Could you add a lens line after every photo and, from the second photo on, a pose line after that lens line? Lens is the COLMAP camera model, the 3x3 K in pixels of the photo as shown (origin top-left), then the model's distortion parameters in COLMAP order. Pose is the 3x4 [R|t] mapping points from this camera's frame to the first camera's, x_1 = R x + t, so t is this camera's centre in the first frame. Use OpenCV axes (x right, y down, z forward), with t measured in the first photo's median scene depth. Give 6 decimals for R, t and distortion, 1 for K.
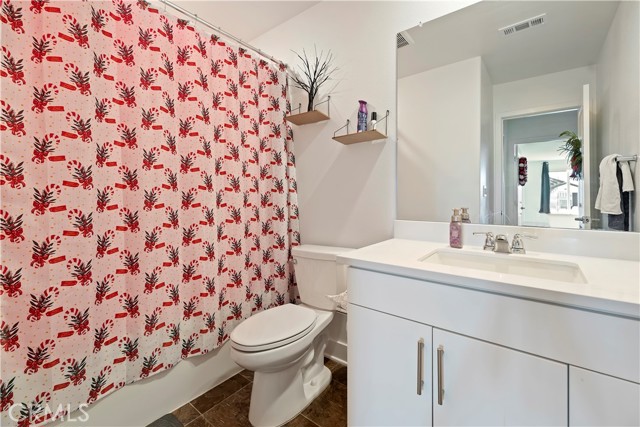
lens RADIAL K [[280.1, 0, 319.9], [0, 280.1, 194.2], [0, 0, 1]] dist [-0.000903, -0.000247]
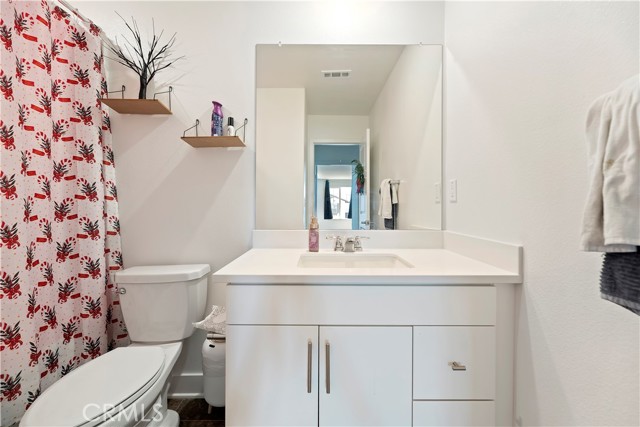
lens RADIAL K [[270.8, 0, 321.2], [0, 270.8, 203.5], [0, 0, 1]] dist [0.000338, -0.000048]
pose [[0.780803, 0.010327, 0.624692, -0.117028], [-0.010449, 0.999939, -0.003470, -0.000867], [-0.624690, -0.003818, 0.780863, 0.076482]]
